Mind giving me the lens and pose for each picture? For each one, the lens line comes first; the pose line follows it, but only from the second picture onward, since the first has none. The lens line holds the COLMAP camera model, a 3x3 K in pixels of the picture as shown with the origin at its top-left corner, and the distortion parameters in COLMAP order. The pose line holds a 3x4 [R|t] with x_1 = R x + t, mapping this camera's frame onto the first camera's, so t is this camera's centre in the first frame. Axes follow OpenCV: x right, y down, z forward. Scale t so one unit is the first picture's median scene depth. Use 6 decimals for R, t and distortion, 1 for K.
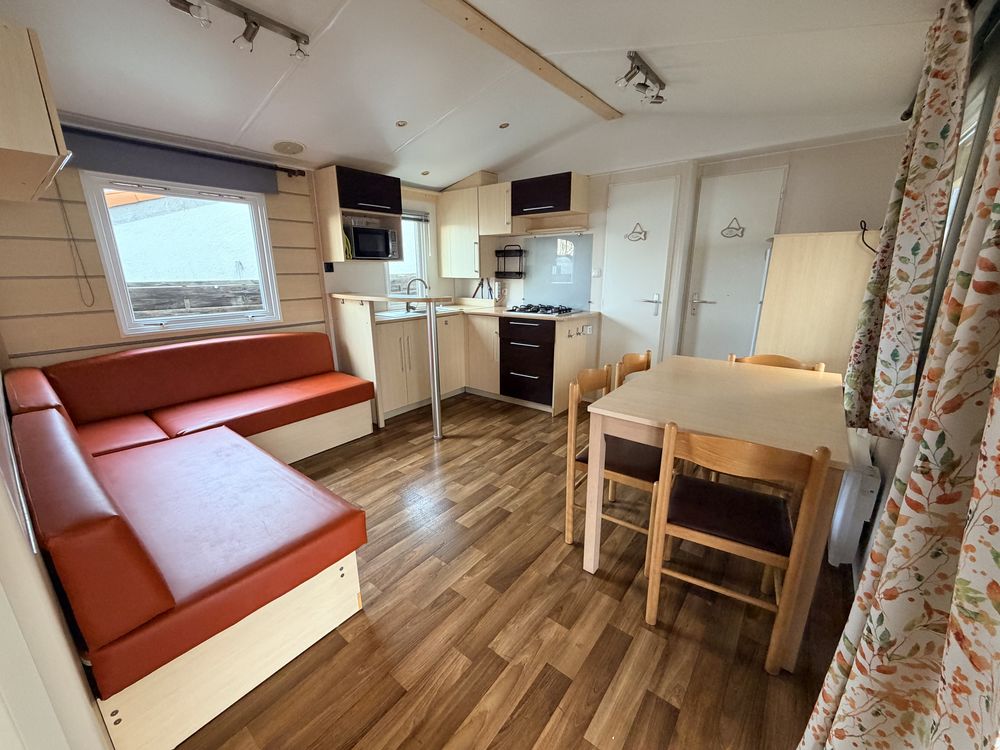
lens RADIAL K [[395.8, 0, 496.4], [0, 395.8, 375.3], [0, 0, 1]] dist [-0.002615, -0.000138]
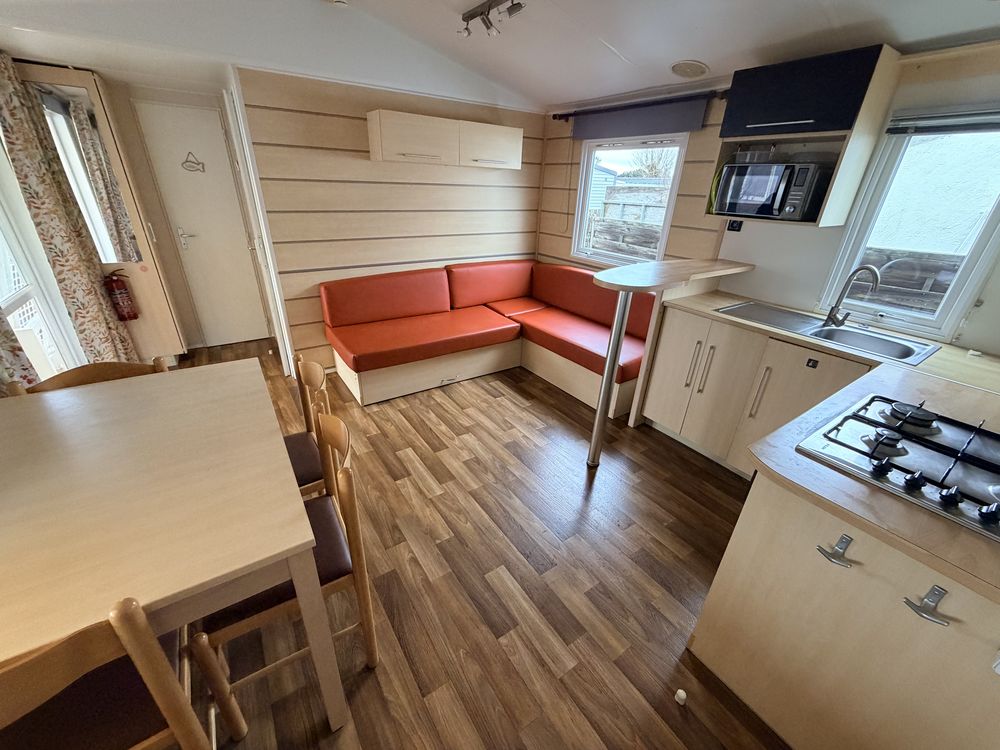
lens RADIAL K [[395.8, 0, 496.4], [0, 395.8, 375.3], [0, 0, 1]] dist [-0.002615, -0.000138]
pose [[-0.297847, 0.410411, -0.861887, 0.408634], [-0.283866, 0.823946, 0.490441, -0.248766], [0.911432, 0.390737, -0.128908, 0.721046]]
